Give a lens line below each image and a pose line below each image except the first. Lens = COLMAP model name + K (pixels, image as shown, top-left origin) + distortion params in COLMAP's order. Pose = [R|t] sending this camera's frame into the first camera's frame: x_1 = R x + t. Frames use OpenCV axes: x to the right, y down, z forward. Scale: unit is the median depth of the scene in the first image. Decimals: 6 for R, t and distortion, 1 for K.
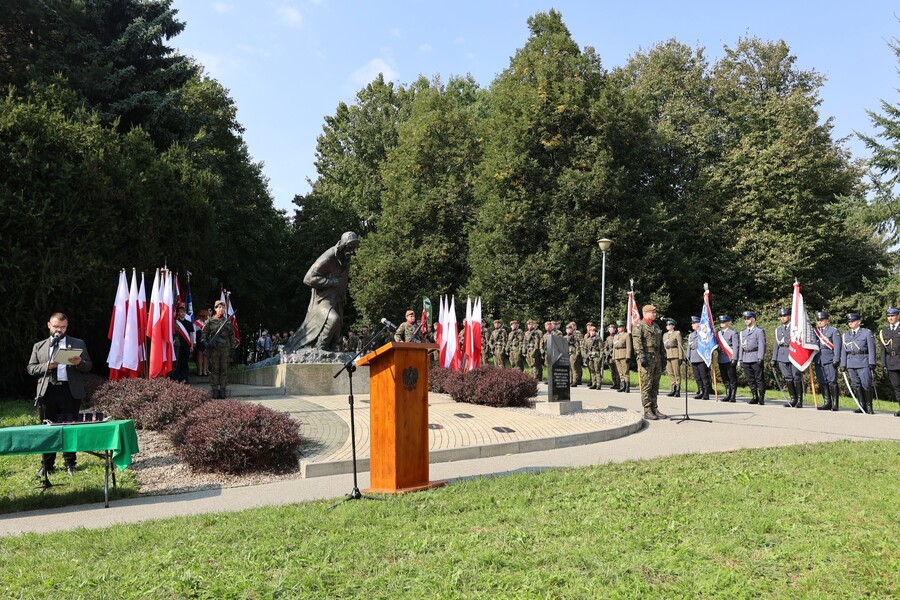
lens RADIAL K [[686.9, 0, 464.3], [0, 686.9, 315.8], [0, 0, 1]] dist [-0.003761, 0.004947]
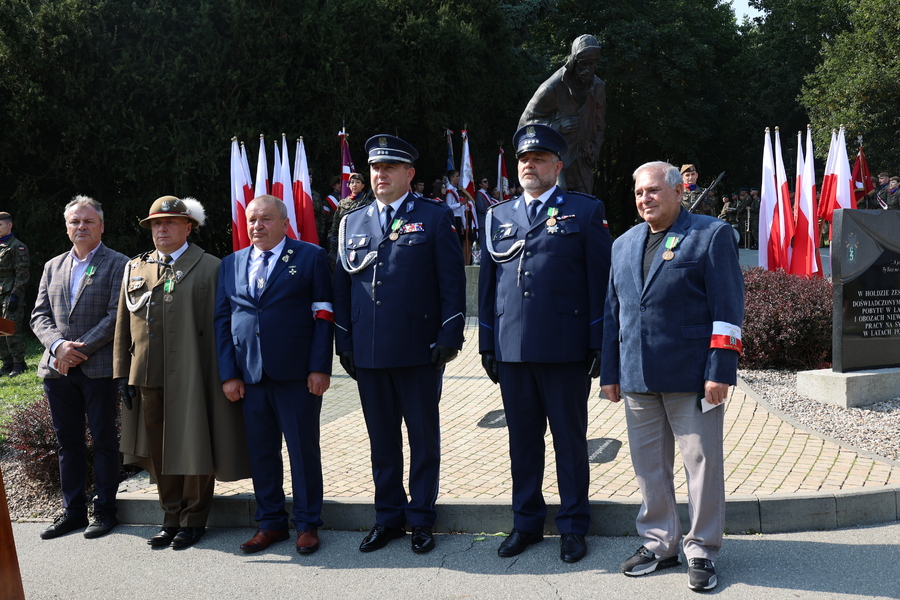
lens RADIAL K [[839.1, 0, 445.3], [0, 839.1, 292.5], [0, 0, 1]] dist [0.015619, 0.000000]
pose [[0.784283, 0.021949, -0.620015, 0.085246], [0.067270, 0.990473, 0.120157, -0.000026], [0.616745, -0.135946, 0.775335, 0.159256]]
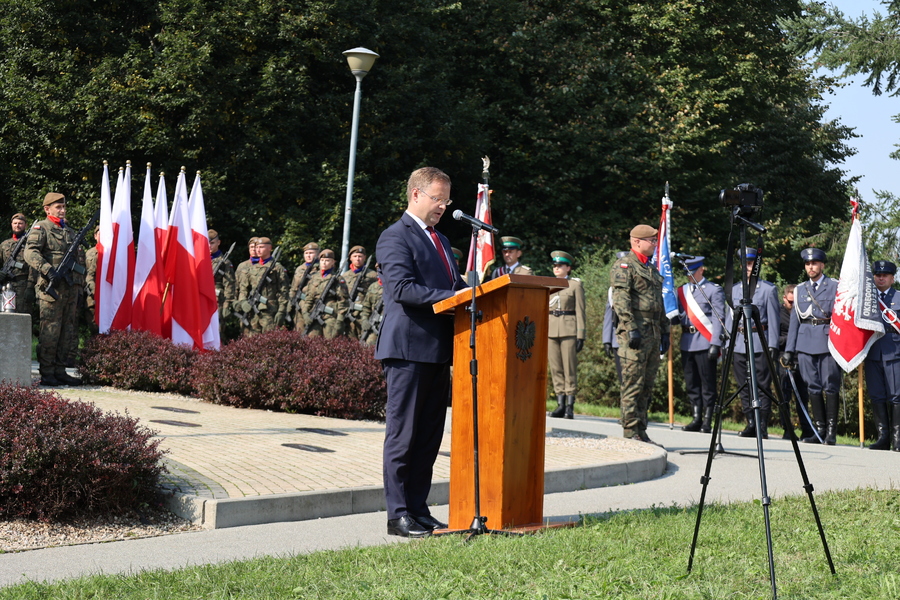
lens RADIAL K [[1944.4, 0, 461.6], [0, 1944.4, 330.4], [0, 0, 1]] dist [-0.026341, 0.000000]
pose [[0.916181, 0.048303, 0.397844, -0.146670], [-0.070910, 0.996585, 0.042299, 0.003622], [-0.394442, -0.066965, 0.916478, -0.088339]]
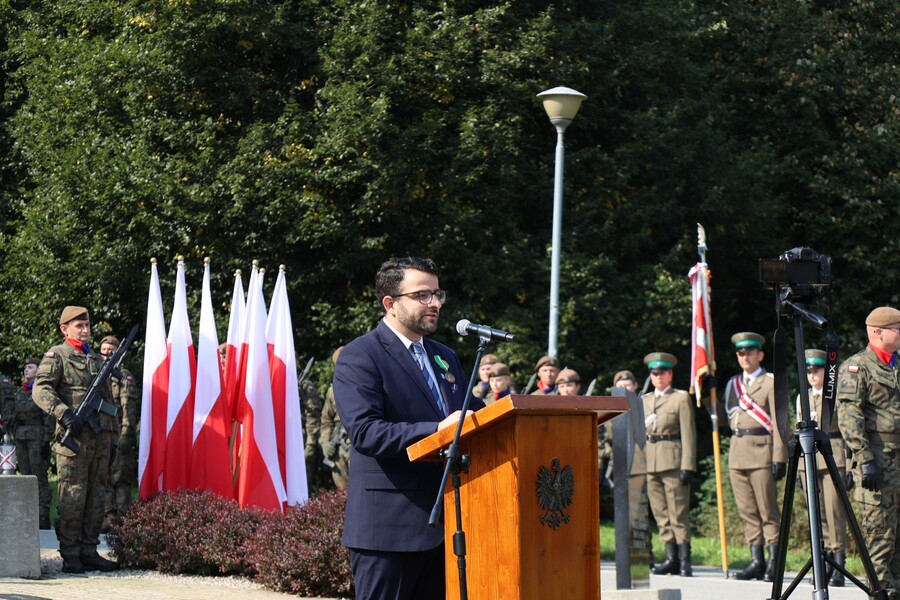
lens RADIAL K [[2506.0, 0, 494.0], [0, 2506.0, 329.5], [0, 0, 1]] dist [-0.168797, 0.000000]
pose [[0.963022, 0.019646, 0.268707, -0.090712], [-0.019137, 0.999807, -0.004514, 0.001775], [-0.268743, -0.000795, 0.963211, -0.055170]]
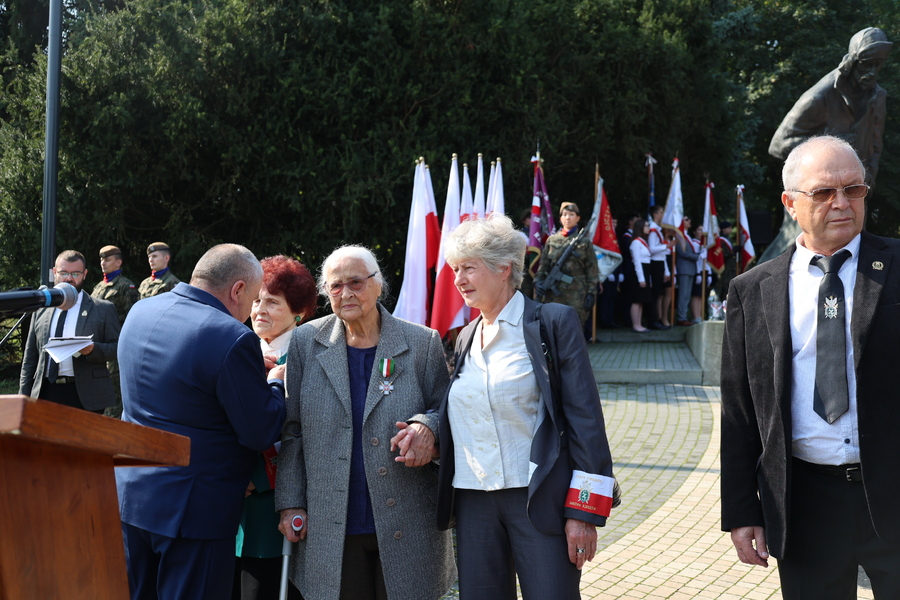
lens RADIAL K [[887.1, 0, 458.0], [0, 887.1, 299.5], [0, 0, 1]] dist [0.028078, 0.000000]
pose [[0.695054, 0.008517, -0.718907, 0.032117], [0.053147, 0.996585, 0.063191, 0.001765], [0.716990, -0.082129, 0.692228, 0.176169]]
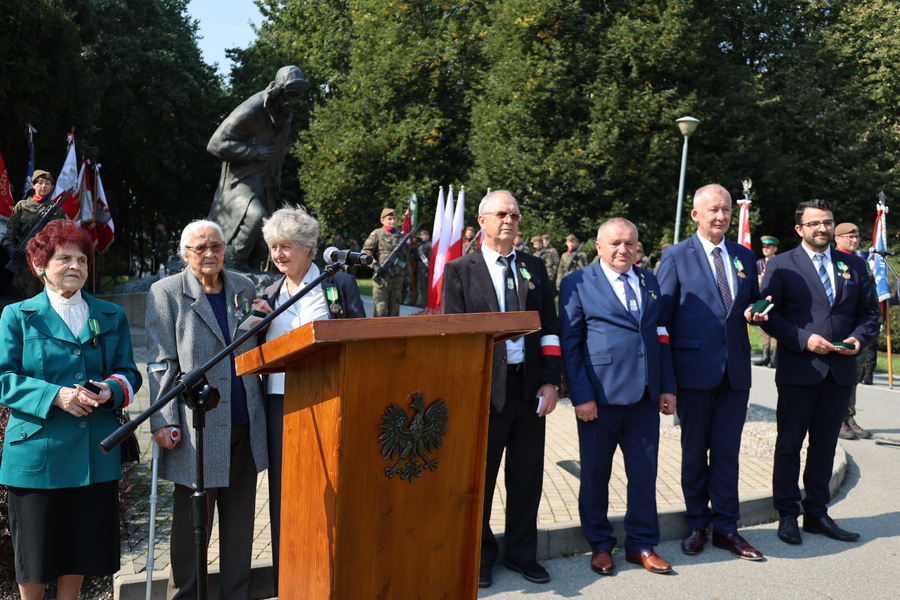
lens RADIAL K [[866.9, 0, 449.1], [0, 866.9, 293.5], [0, 0, 1]] dist [0.001995, 0.000000]
pose [[0.998428, 0.055809, 0.005173, -0.012815], [-0.056045, 0.995174, 0.080543, 0.000634], [-0.000653, -0.080707, 0.996738, 0.119748]]
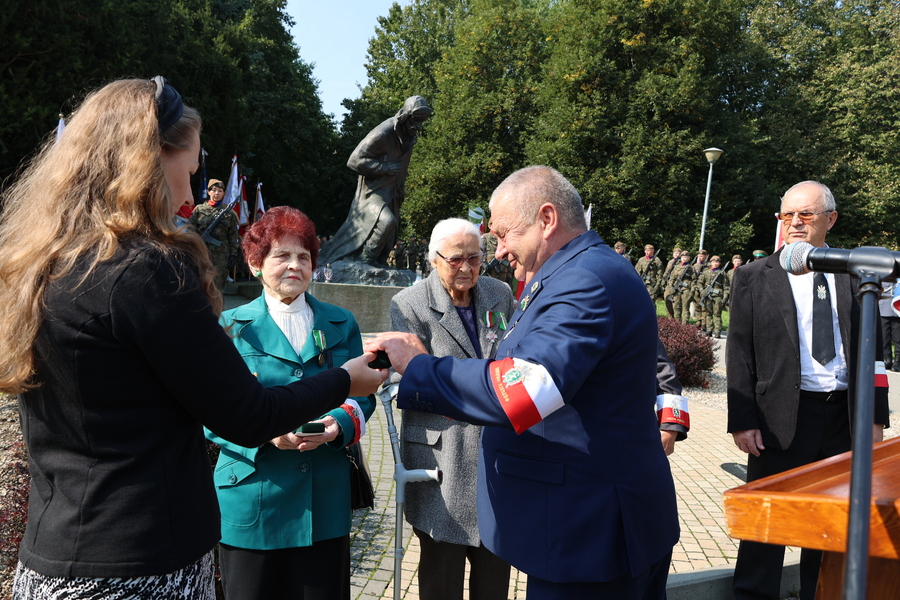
lens RADIAL K [[617.3, 0, 450.0], [0, 617.3, 300.3], [0, 0, 1]] dist [-0.006627, 0.003965]
pose [[0.995568, 0.074857, -0.056919, -0.038104], [-0.068074, 0.991262, 0.112981, 0.004048], [0.064879, -0.108606, 0.991965, 0.167629]]
